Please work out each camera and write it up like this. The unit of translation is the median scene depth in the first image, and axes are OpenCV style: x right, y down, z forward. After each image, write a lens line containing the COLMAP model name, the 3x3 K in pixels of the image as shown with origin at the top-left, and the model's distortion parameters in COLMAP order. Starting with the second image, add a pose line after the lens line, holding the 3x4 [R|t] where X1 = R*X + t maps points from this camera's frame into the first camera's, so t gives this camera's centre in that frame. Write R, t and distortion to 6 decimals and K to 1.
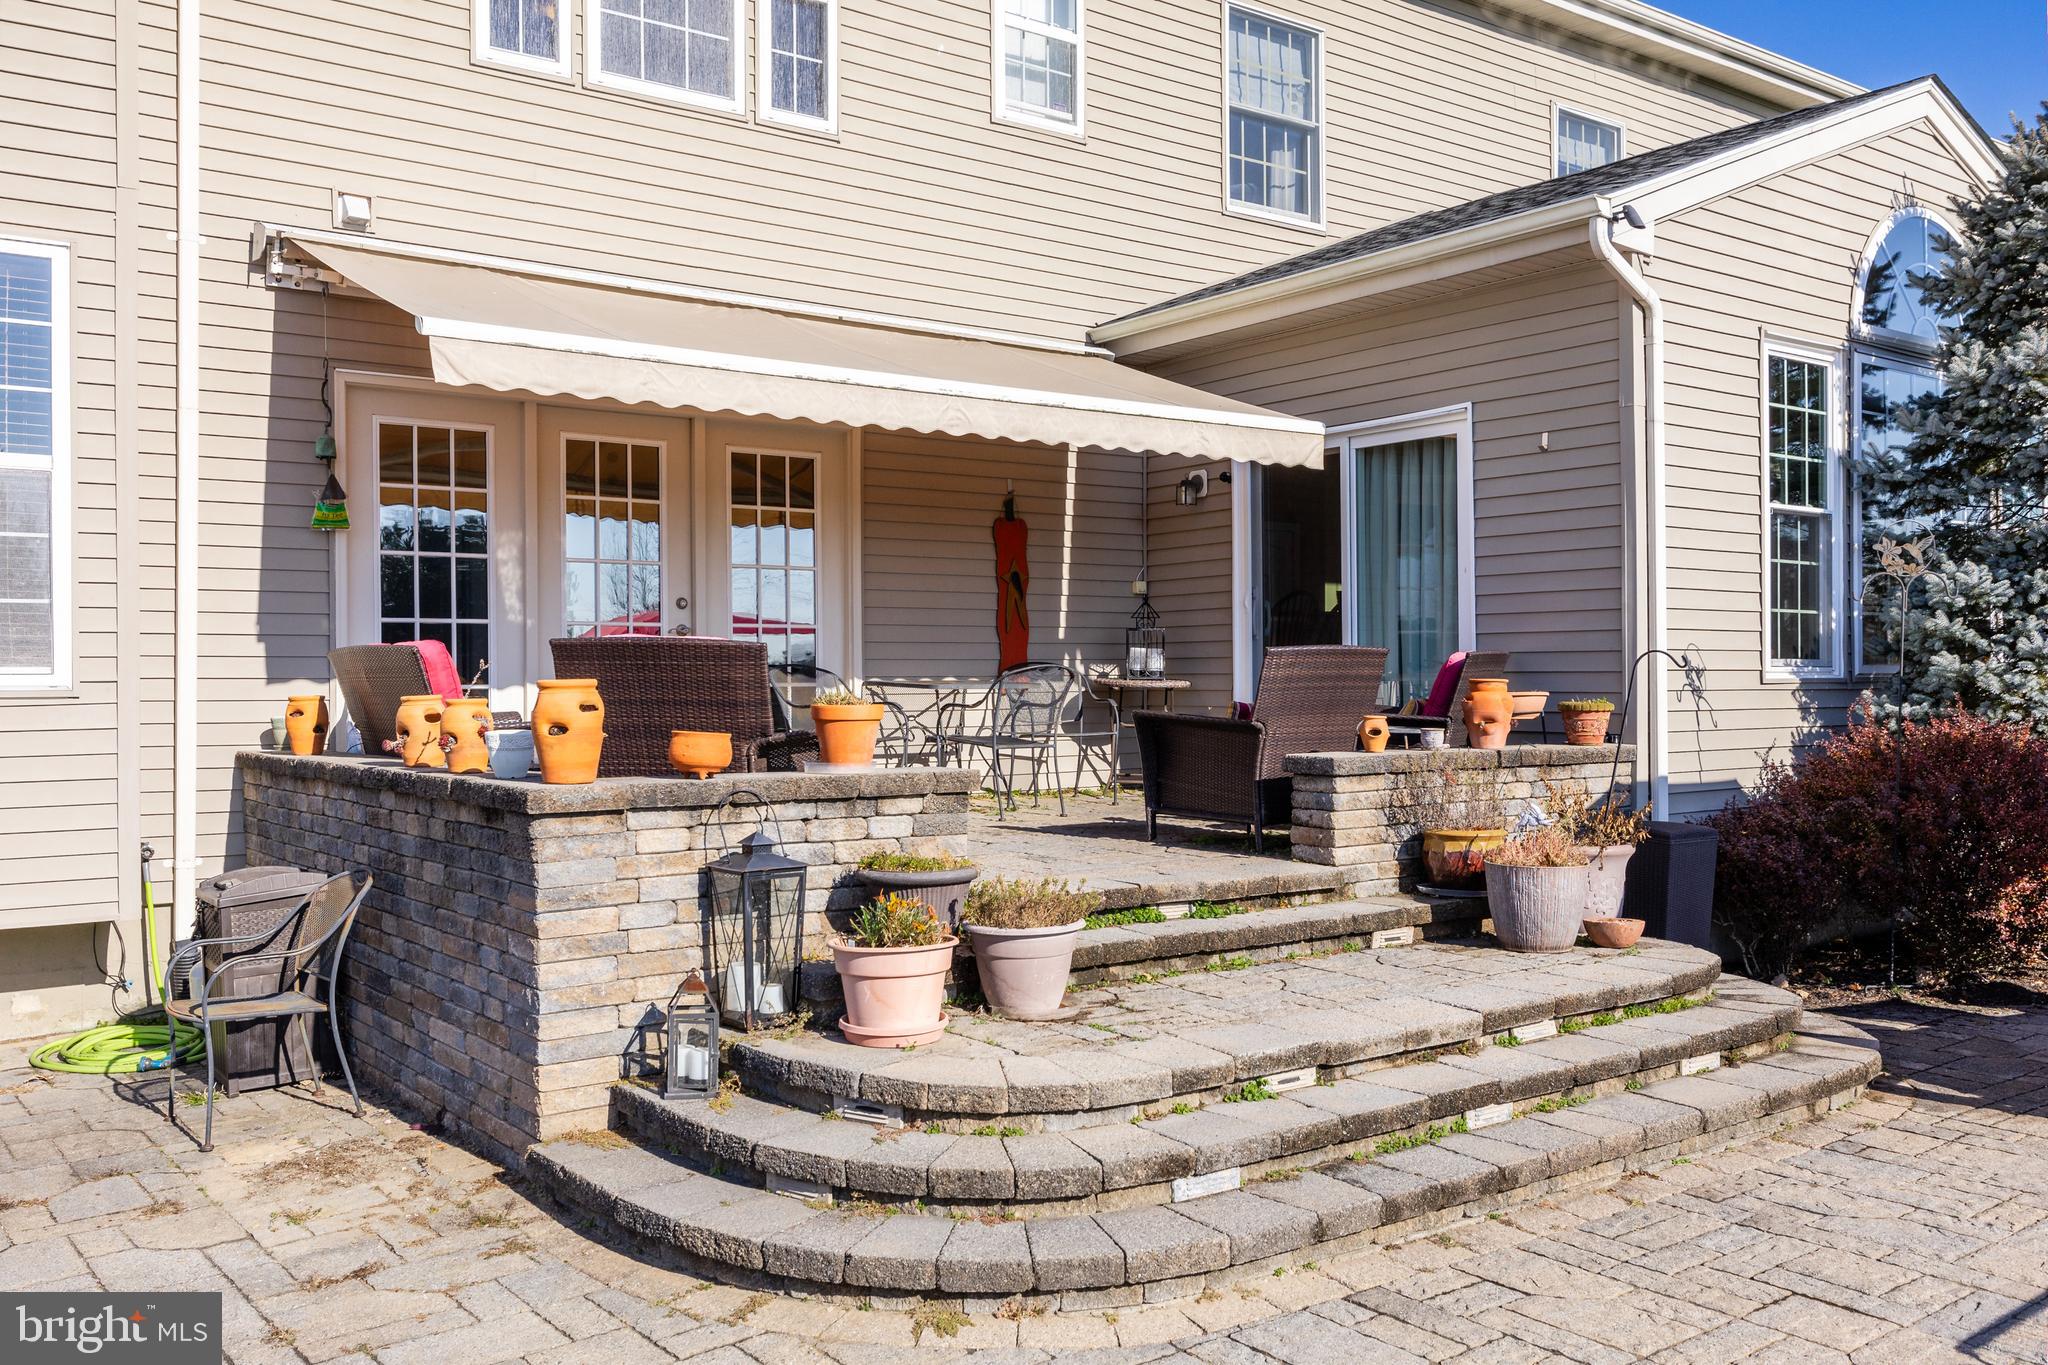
lens RADIAL K [[1729.6, 0, 1020.0], [0, 1729.6, 679.2], [0, 0, 1]] dist [0.005954, 0.003616]
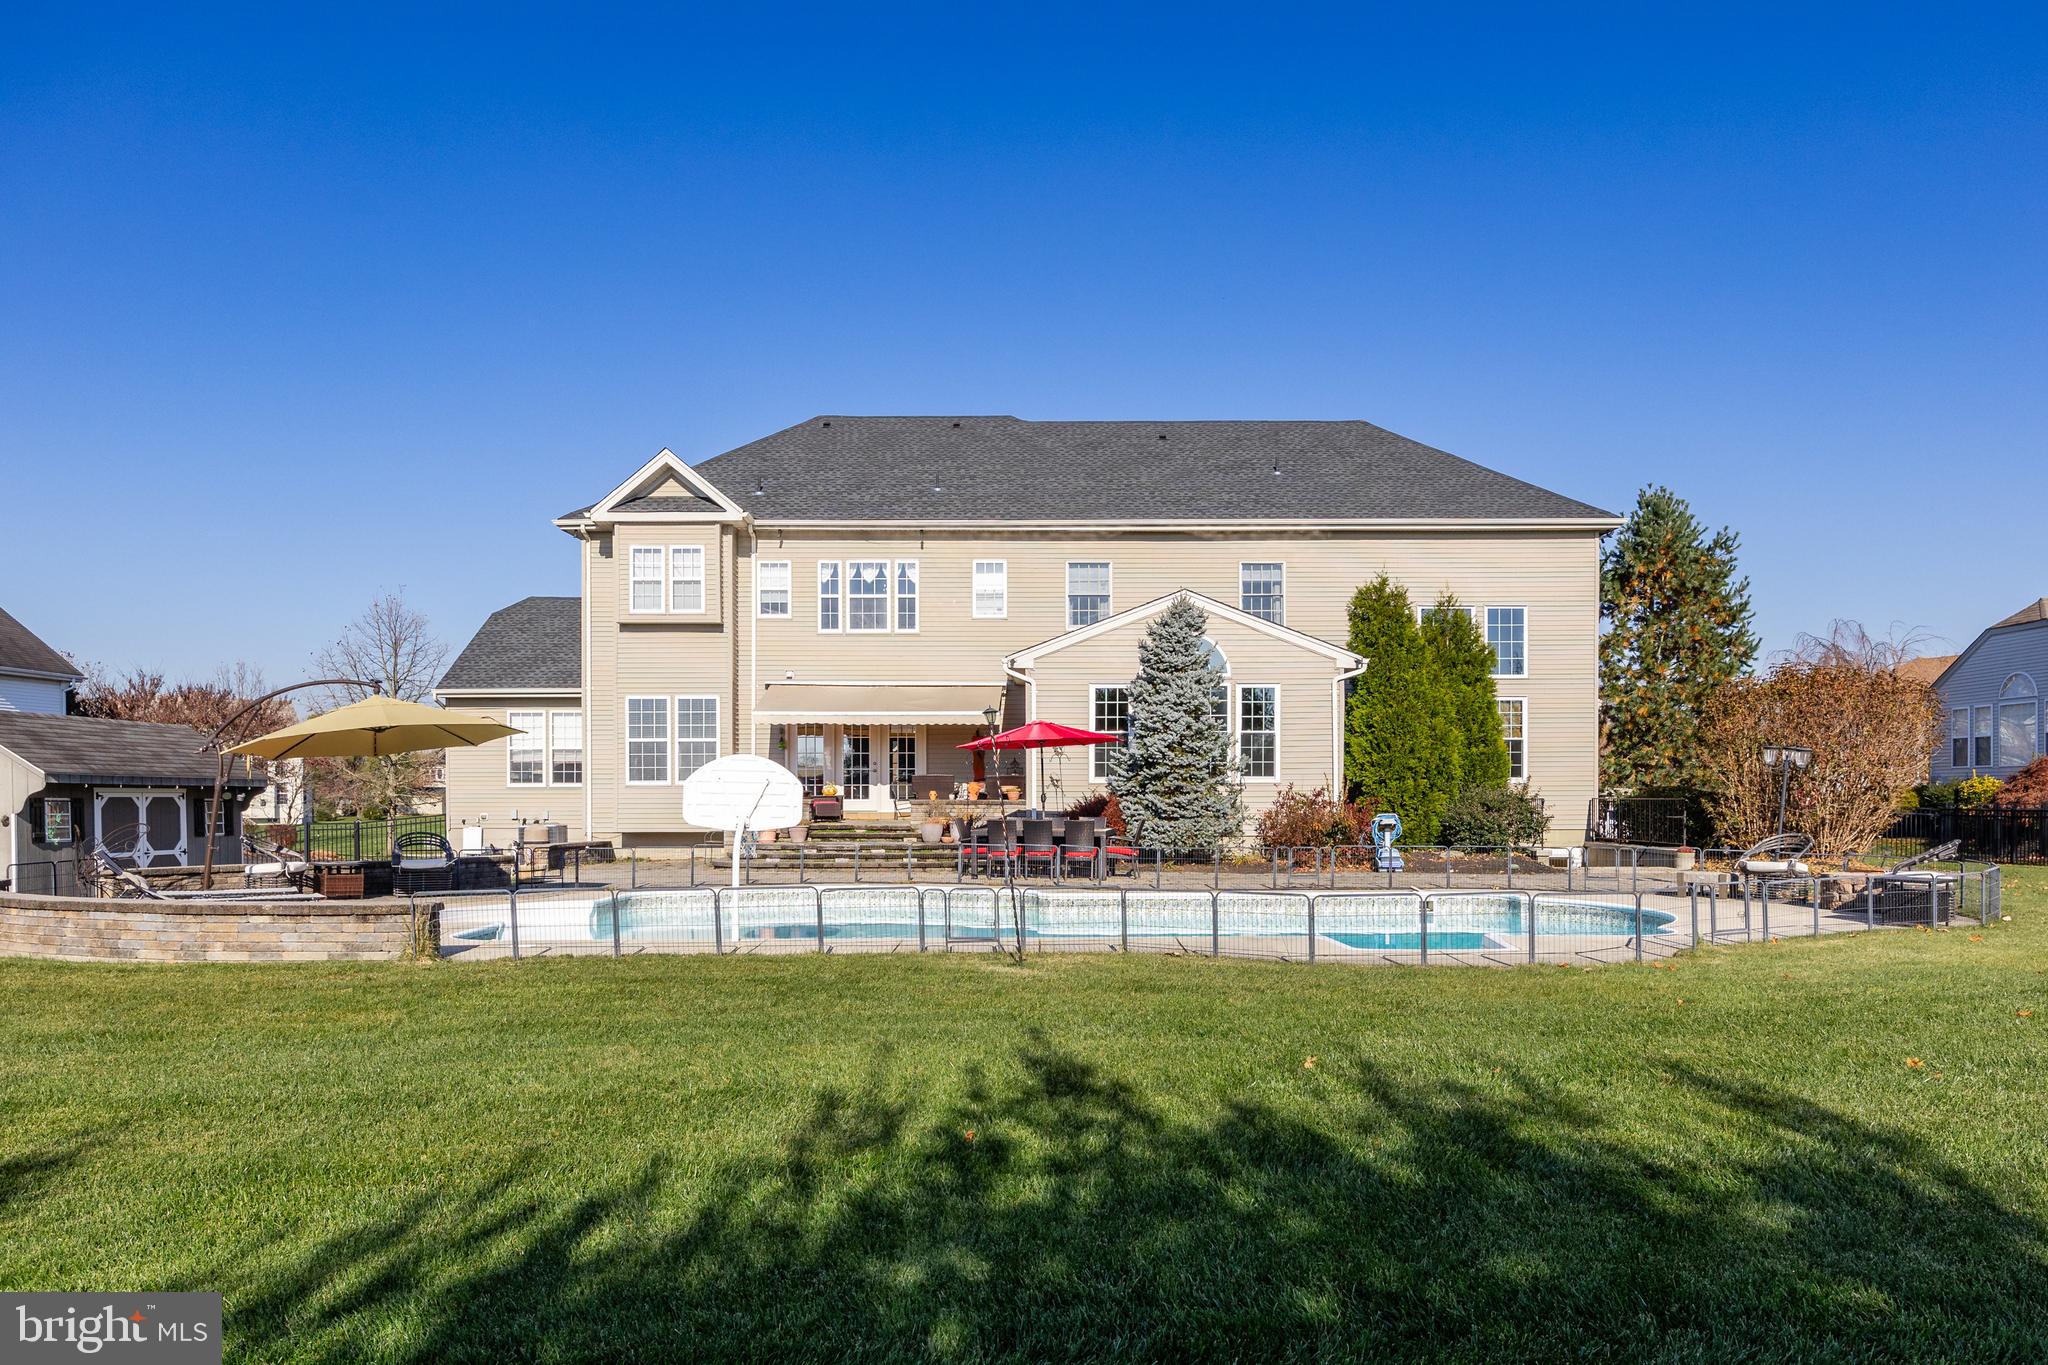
lens RADIAL K [[1301.0, 0, 999.3], [0, 1301.0, 782.5], [0, 0, 1]] dist [-0.010119, 0.000840]
pose [[0.792455, 0.000074, -0.609931, 1.982078], [-0.004037, 0.999979, -0.005124, 0.013967], [0.609918, 0.006523, 0.792438, -1.233844]]
